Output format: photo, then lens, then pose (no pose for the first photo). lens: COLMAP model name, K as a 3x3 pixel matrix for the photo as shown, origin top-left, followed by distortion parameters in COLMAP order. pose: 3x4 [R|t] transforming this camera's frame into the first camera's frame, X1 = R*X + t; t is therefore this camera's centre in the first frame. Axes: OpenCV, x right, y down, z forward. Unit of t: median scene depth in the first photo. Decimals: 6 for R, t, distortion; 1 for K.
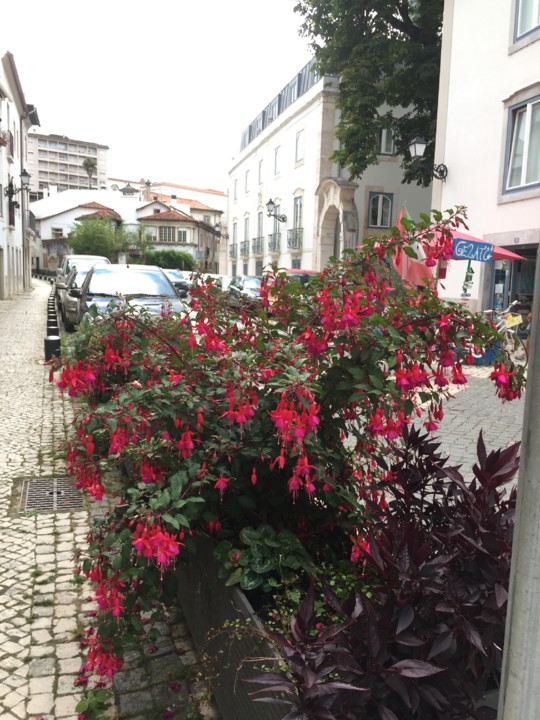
lens RADIAL K [[603.5, 0, 269.6], [0, 603.5, 367.5], [0, 0, 1]] dist [0.059128, 0.003674]
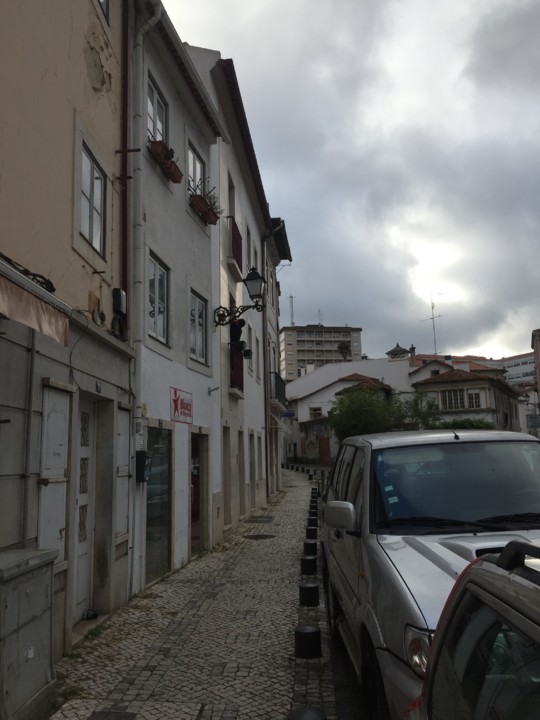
lens RADIAL K [[603.5, 0, 271.7], [0, 603.5, 363.6], [0, 0, 1]] dist [0.059128, 0.003674]
pose [[0.917204, -0.123387, -0.378832, -0.082182], [0.007648, 0.956114, -0.292895, -0.043110], [0.398346, 0.265747, 0.877895, 0.232432]]
